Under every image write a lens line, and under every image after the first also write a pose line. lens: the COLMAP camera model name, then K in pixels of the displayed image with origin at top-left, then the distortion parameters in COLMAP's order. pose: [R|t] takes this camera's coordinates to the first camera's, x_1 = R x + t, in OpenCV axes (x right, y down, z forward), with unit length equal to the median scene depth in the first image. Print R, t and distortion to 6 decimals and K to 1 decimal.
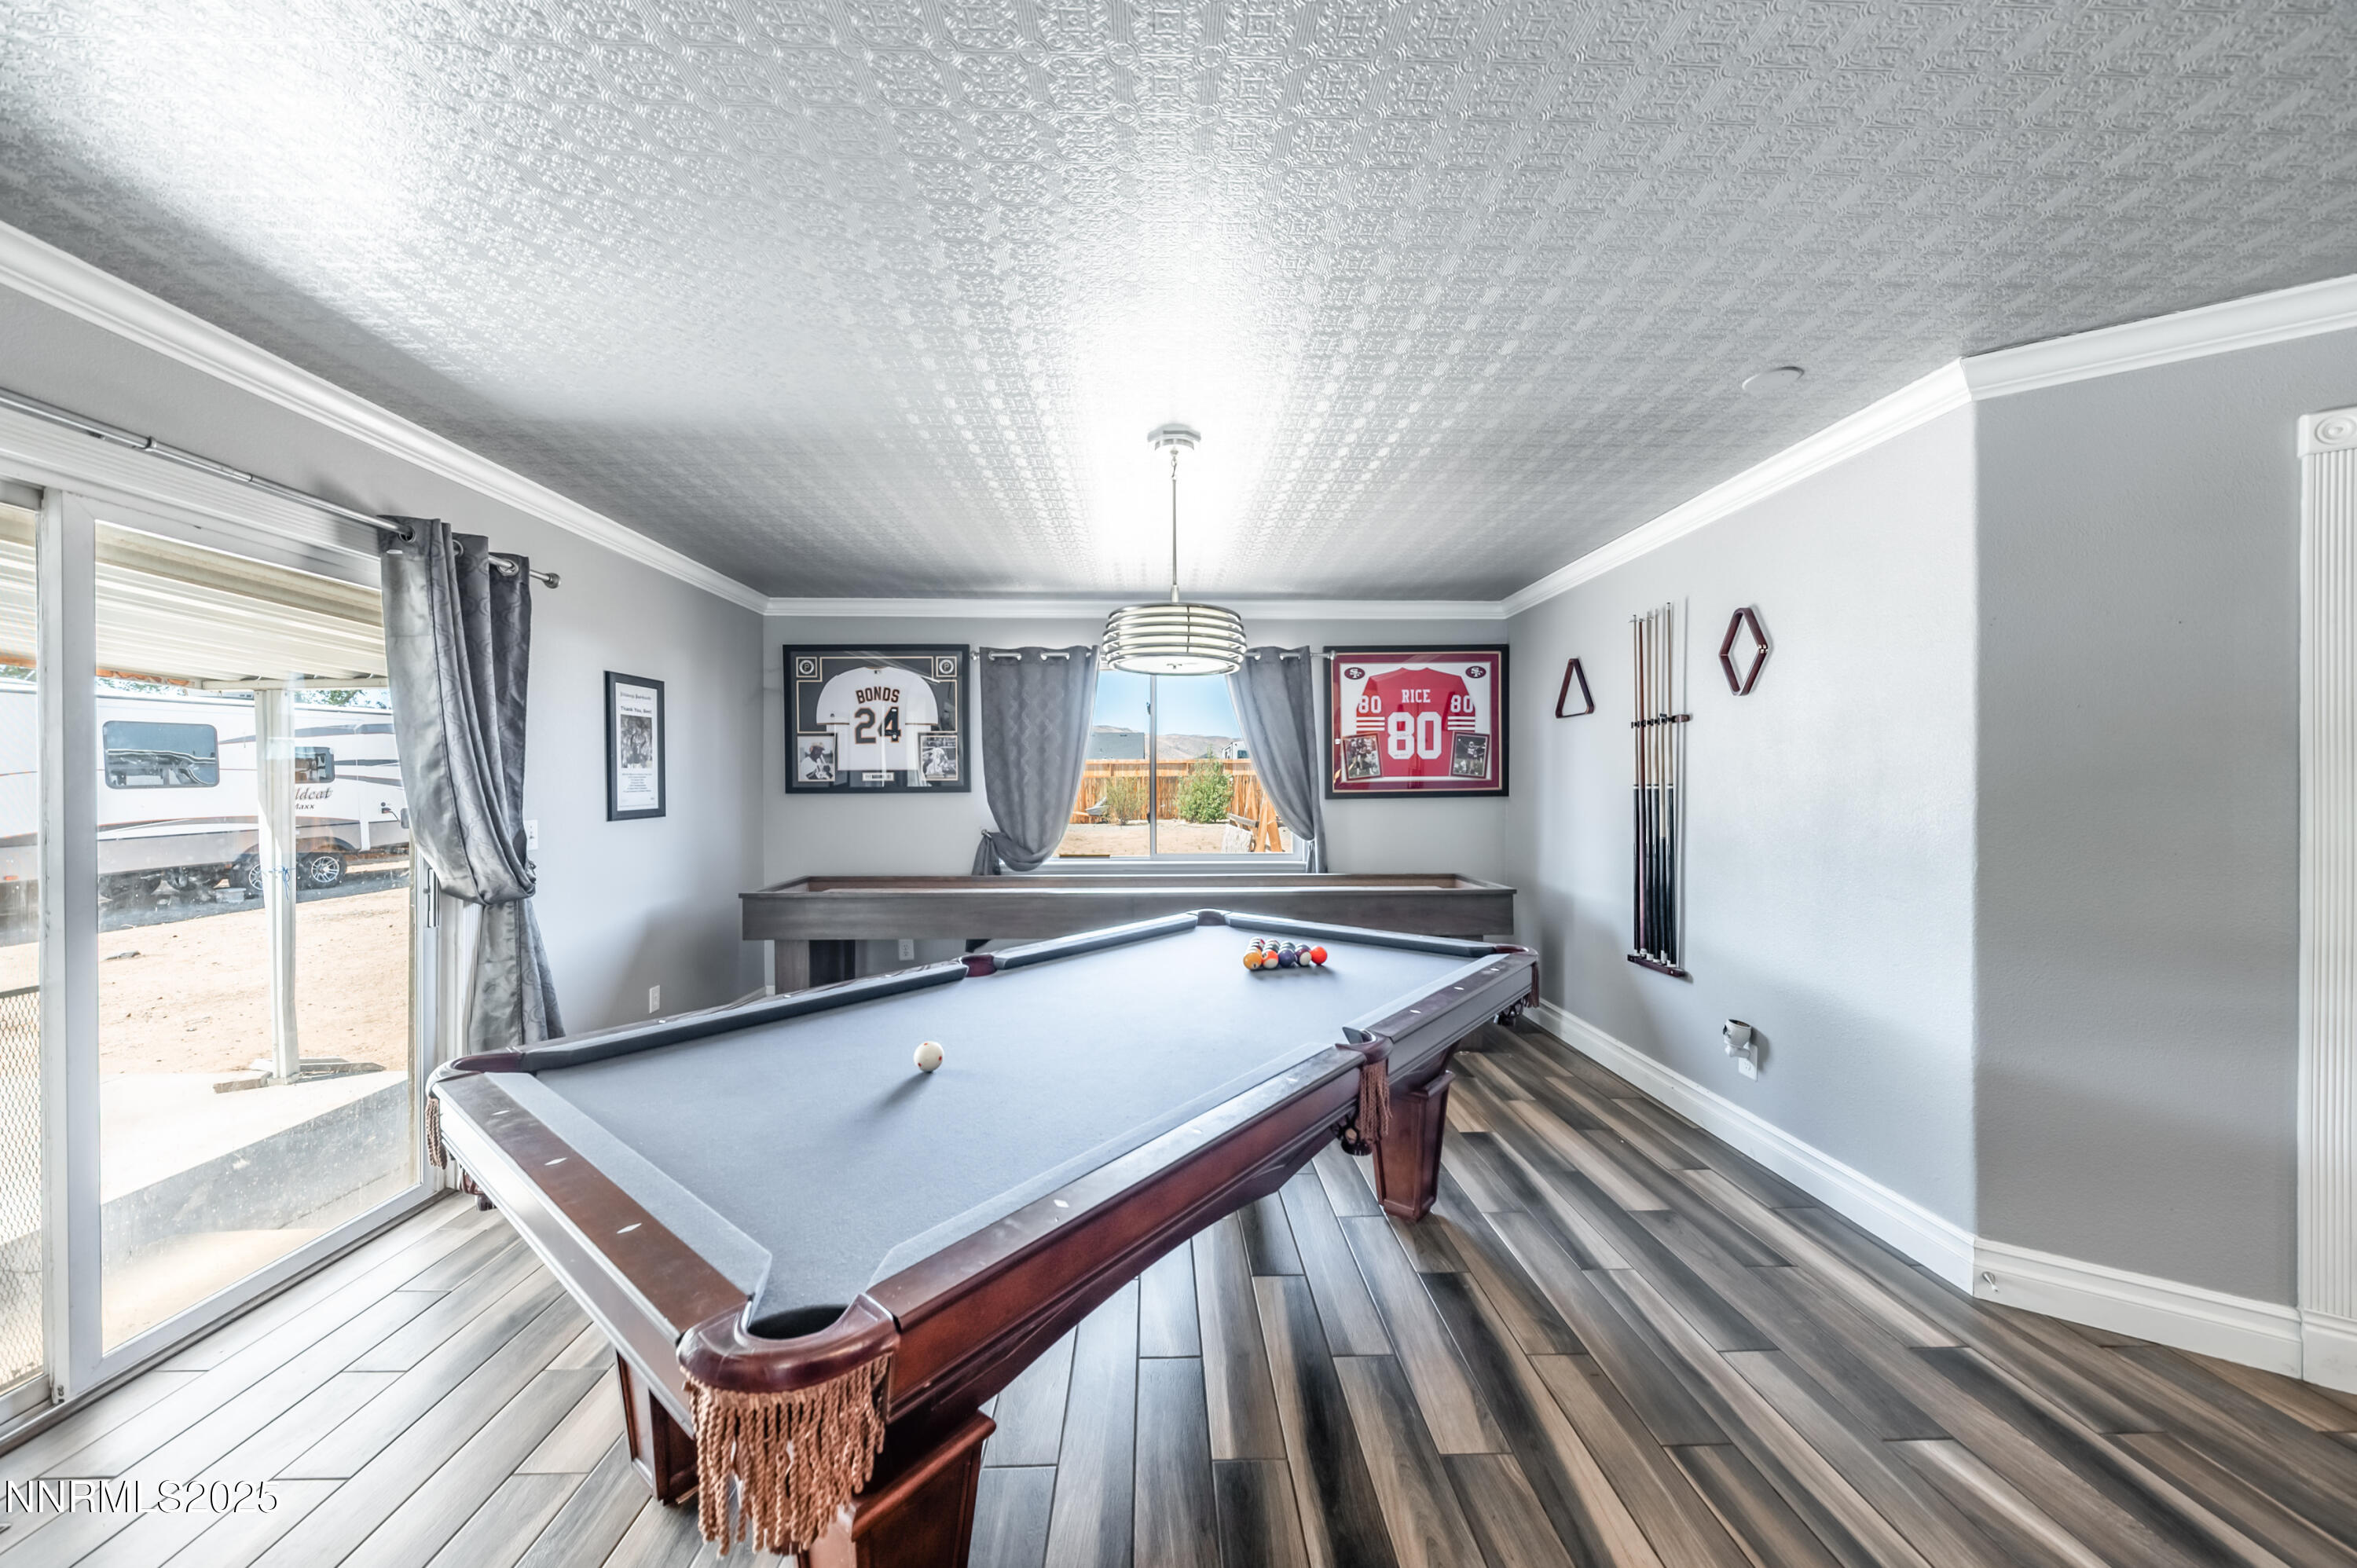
lens RADIAL K [[828.7, 0, 1178.9], [0, 828.7, 791.5], [0, 0, 1]] dist [0.002239, -0.001546]
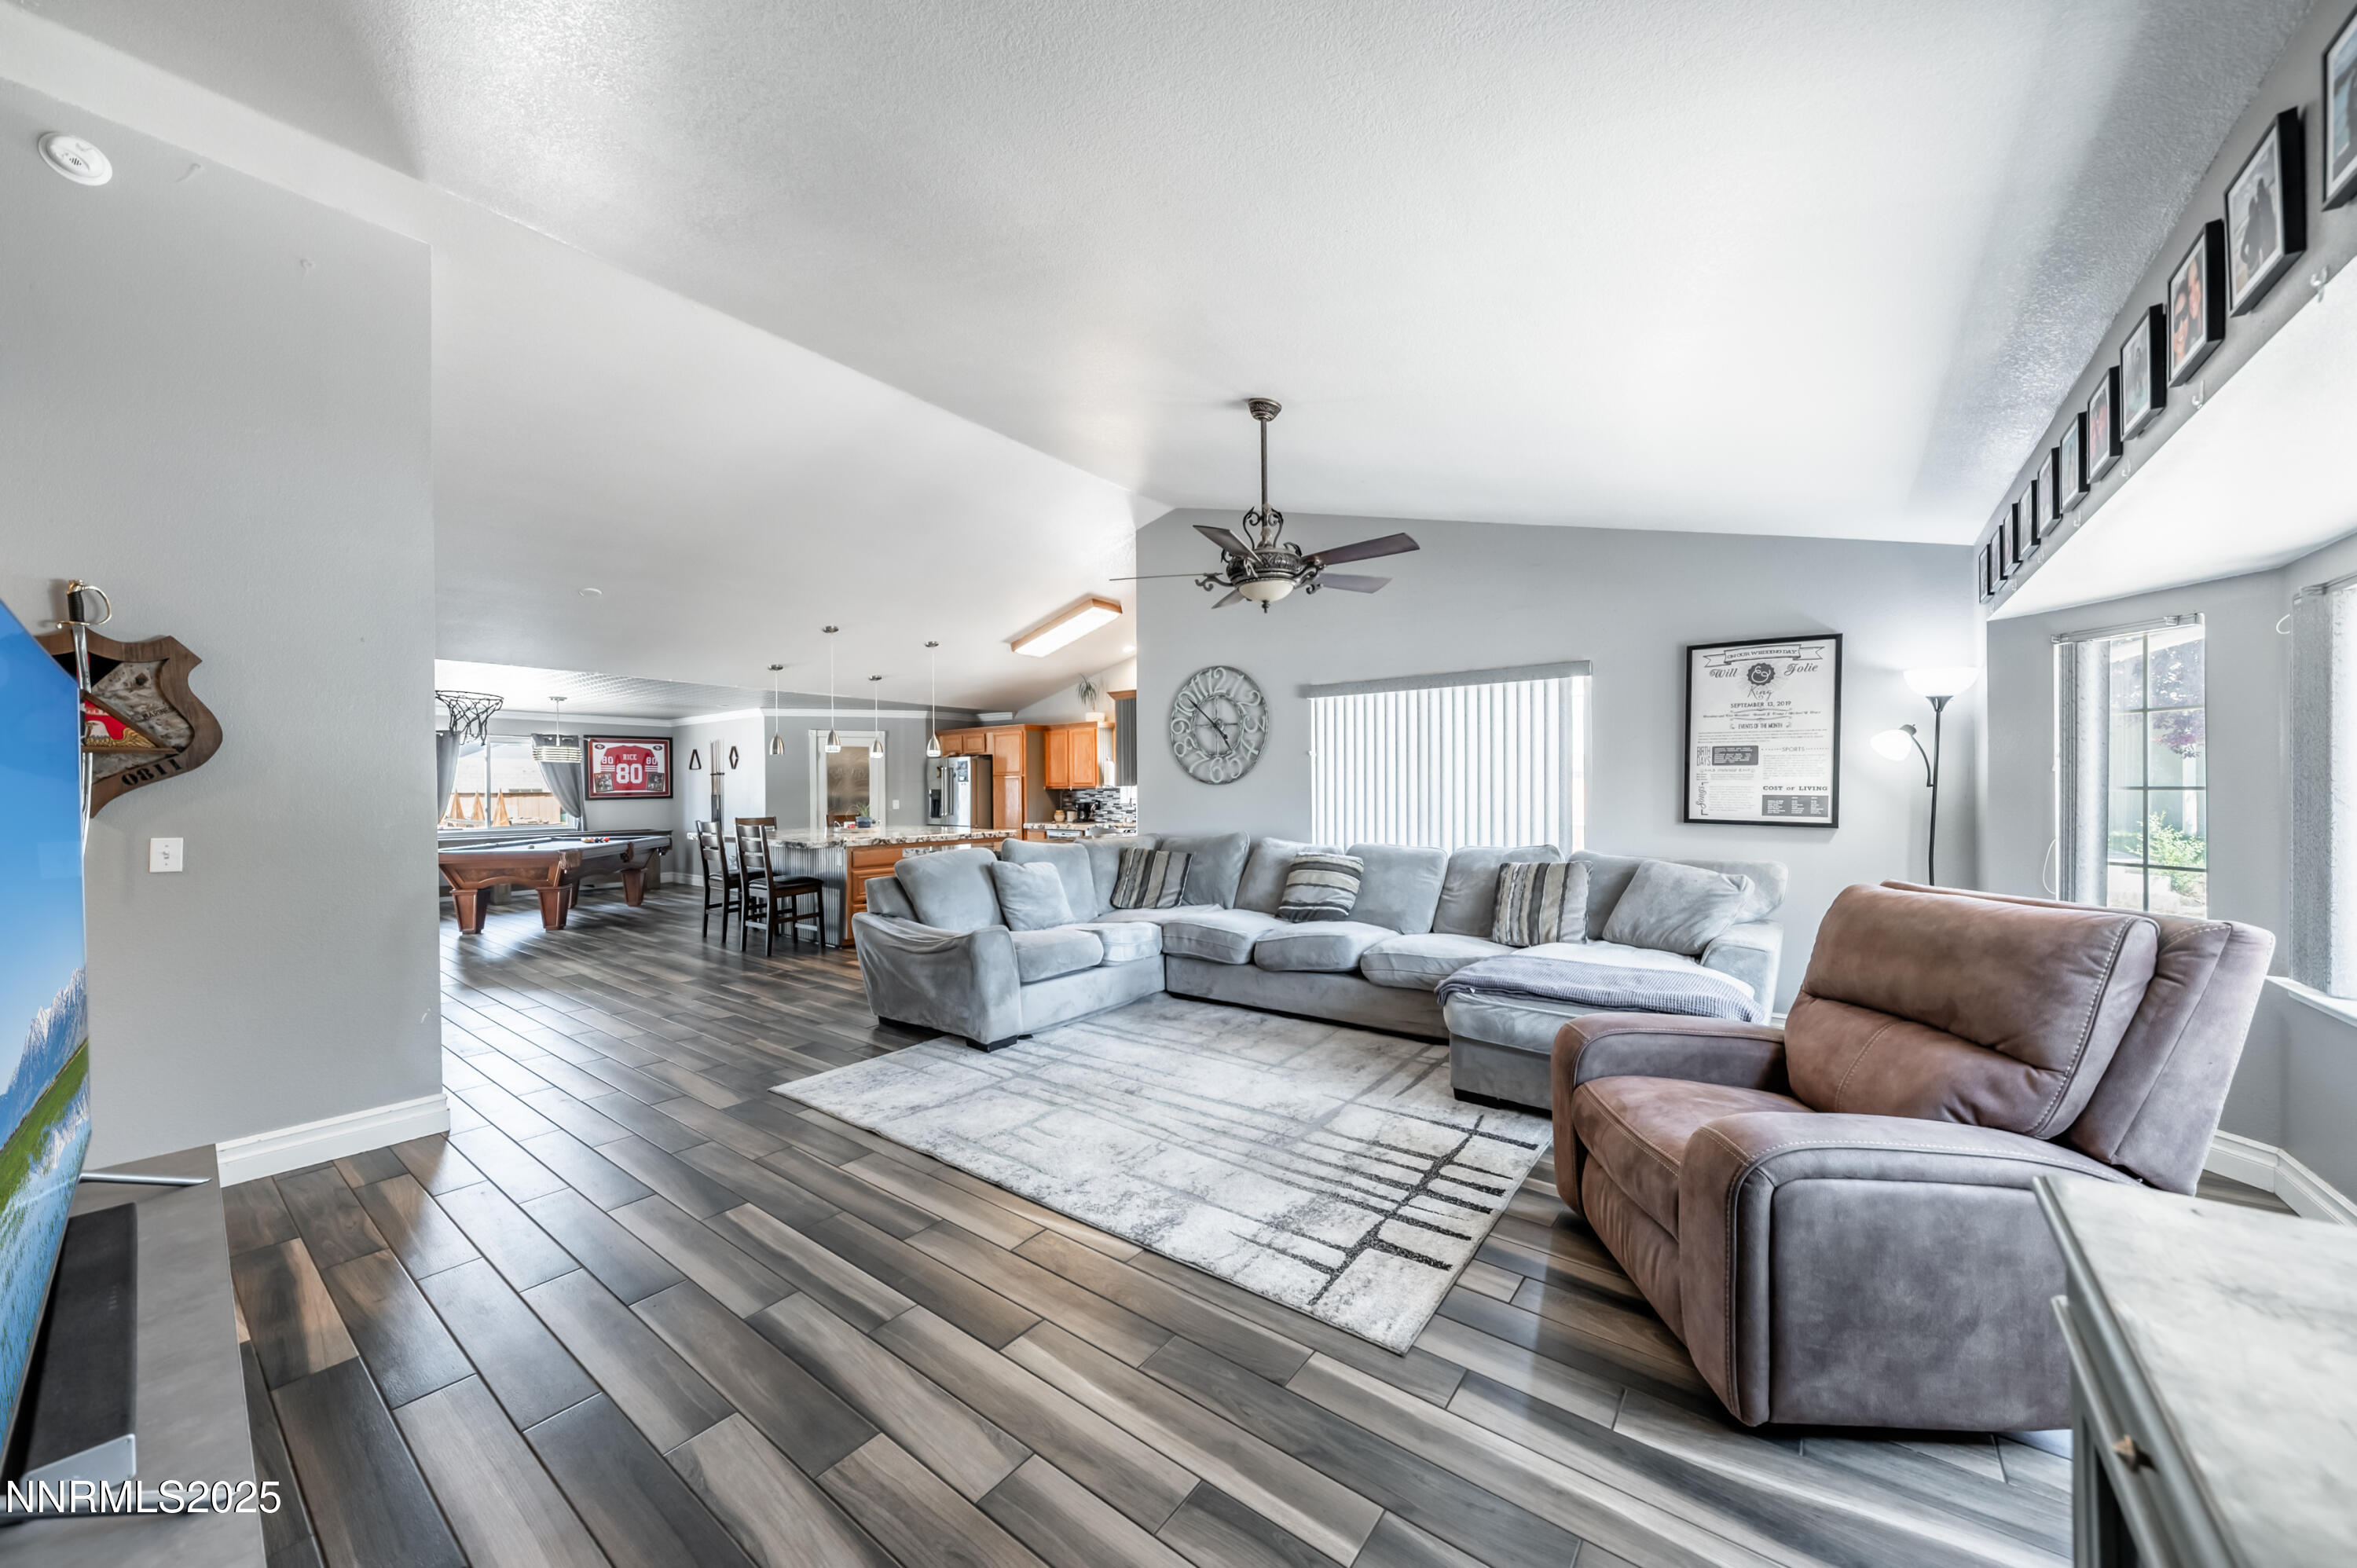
lens RADIAL K [[828.7, 0, 1175.4], [0, 828.7, 792.0], [0, 0, 1]] dist [0.002239, -0.001546]
pose [[0.635939, -0.003691, 0.771731, -0.567347], [0.012854, 0.999901, -0.005810, 0.020521], [-0.771632, 0.013615, 0.635923, -1.759058]]
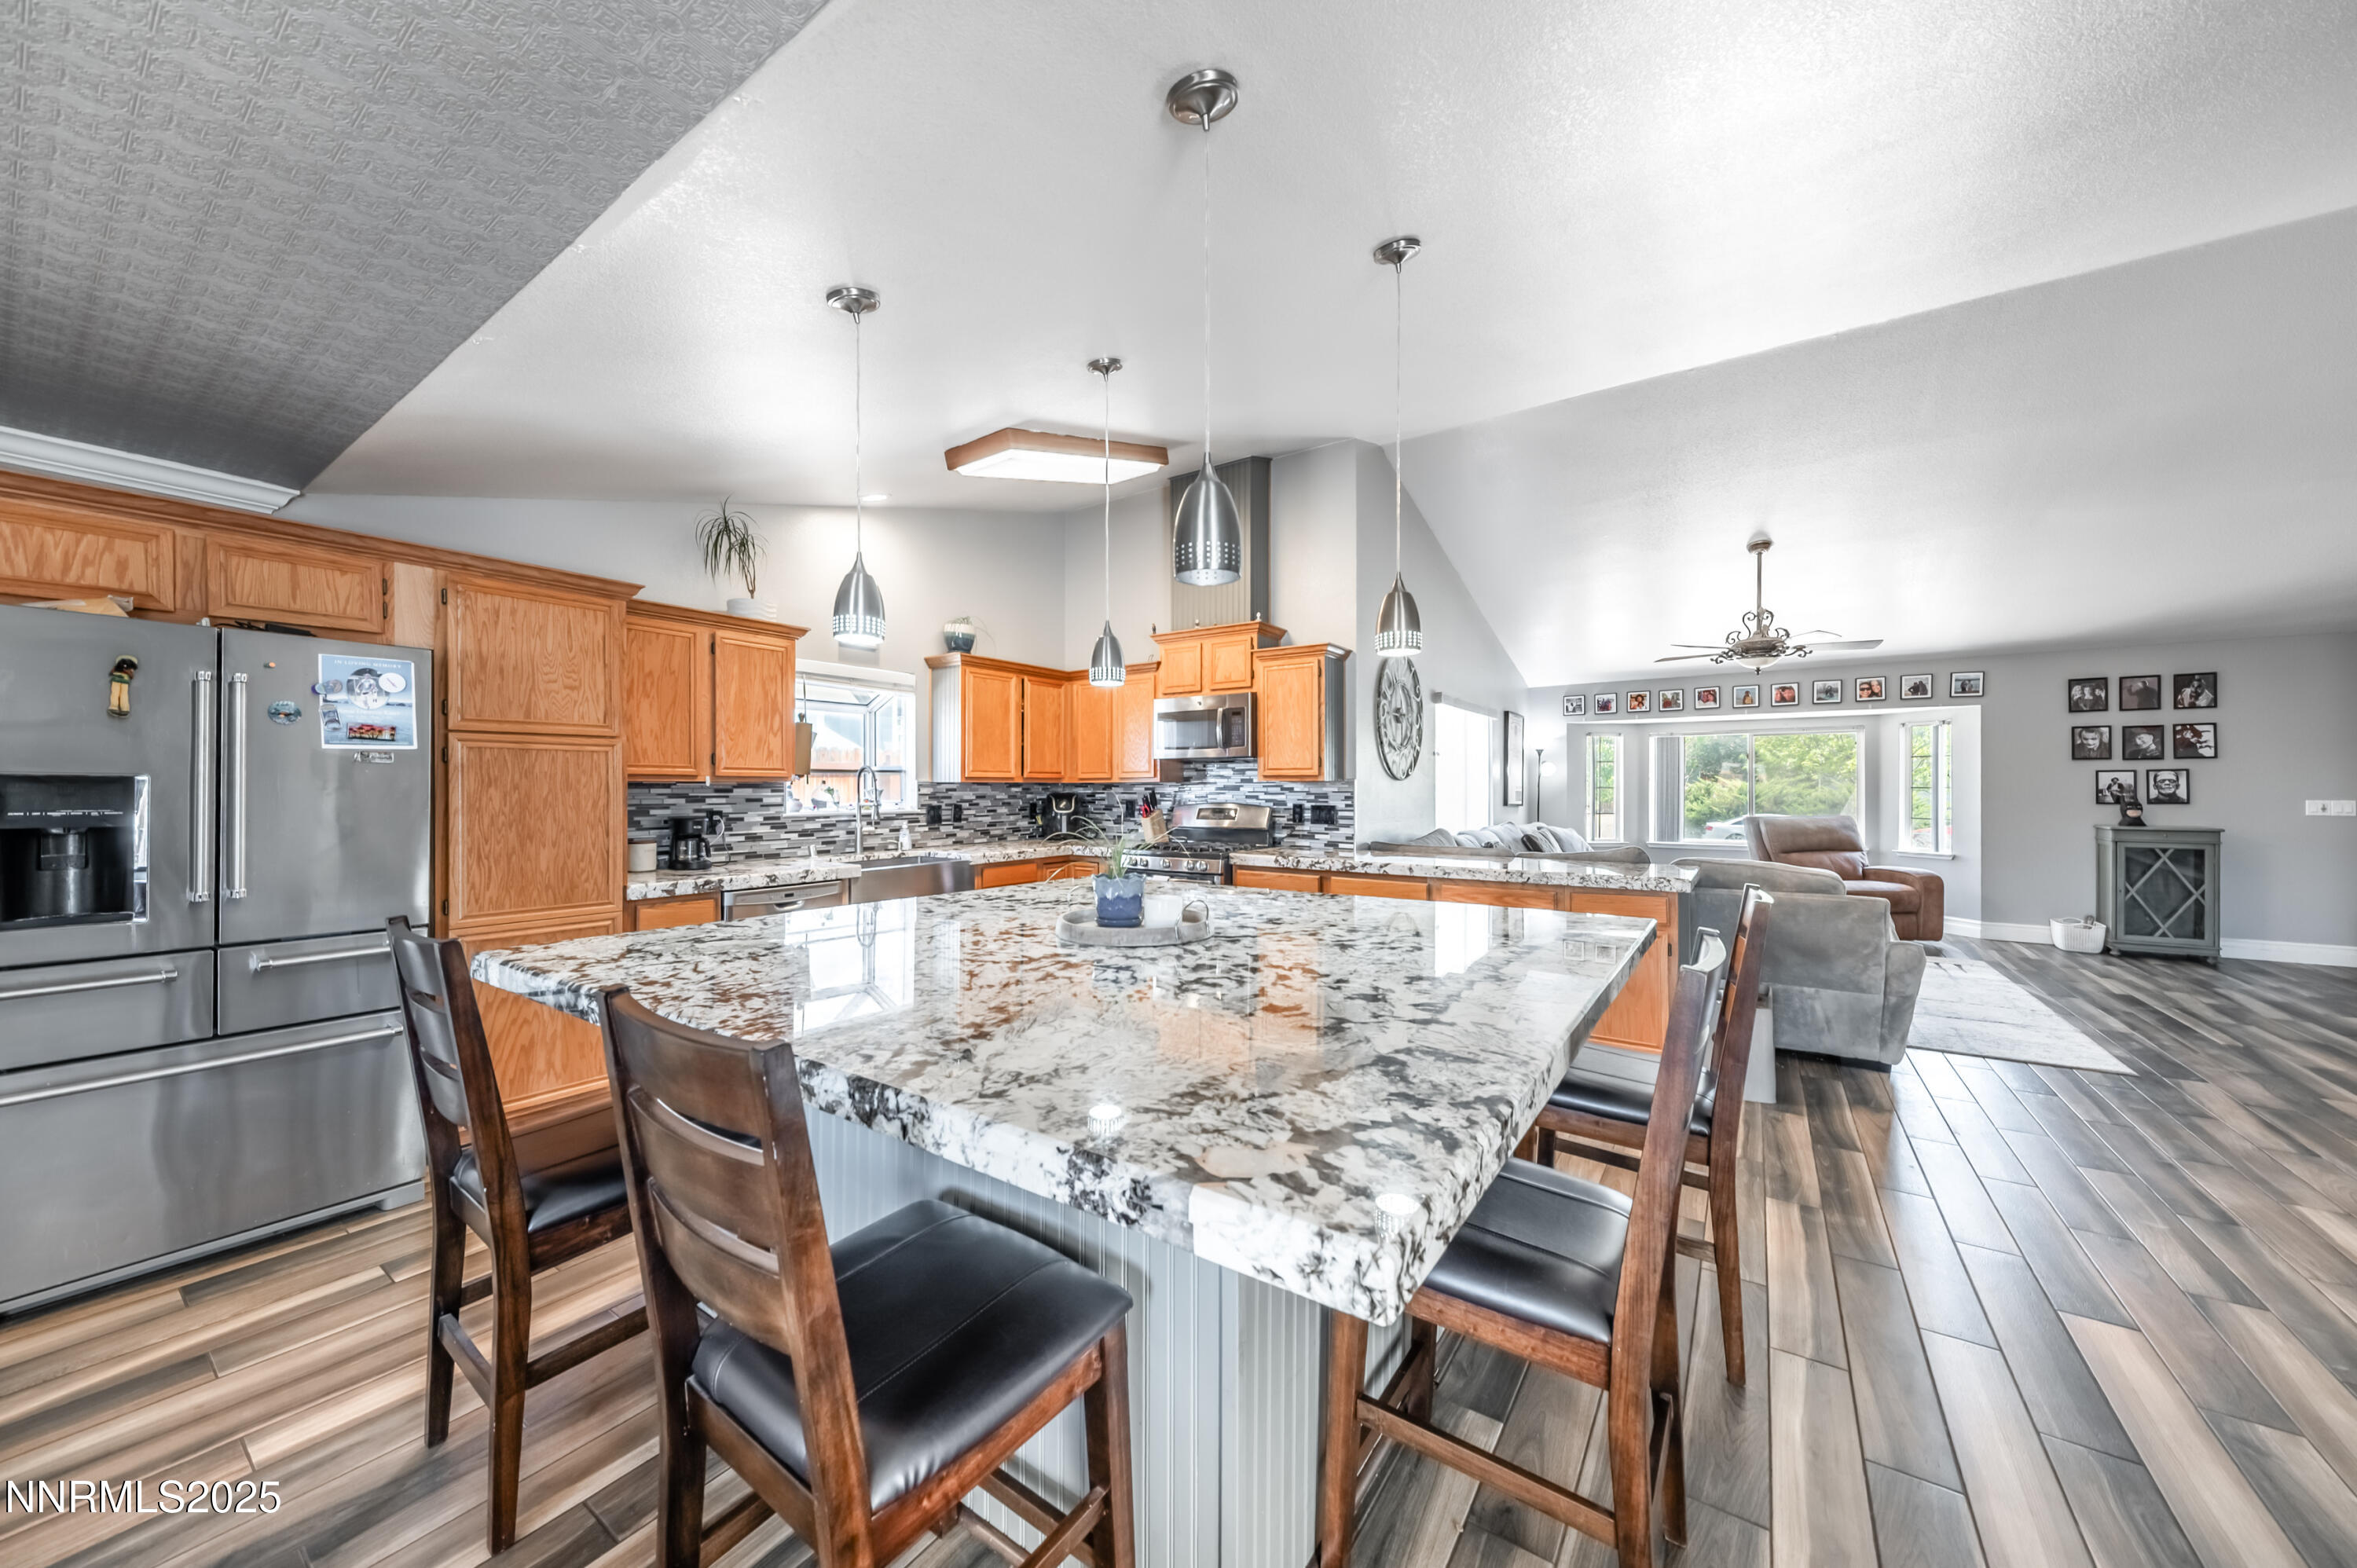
lens RADIAL K [[828.7, 0, 1179.4], [0, 828.7, 788.4], [0, 0, 1]] dist [0.002239, -0.001546]
pose [[-0.798695, 0.003299, 0.601727, 0.021054], [0.009436, 0.999931, 0.007043, 0.001671], [-0.601662, 0.011304, -0.798671, 0.134510]]
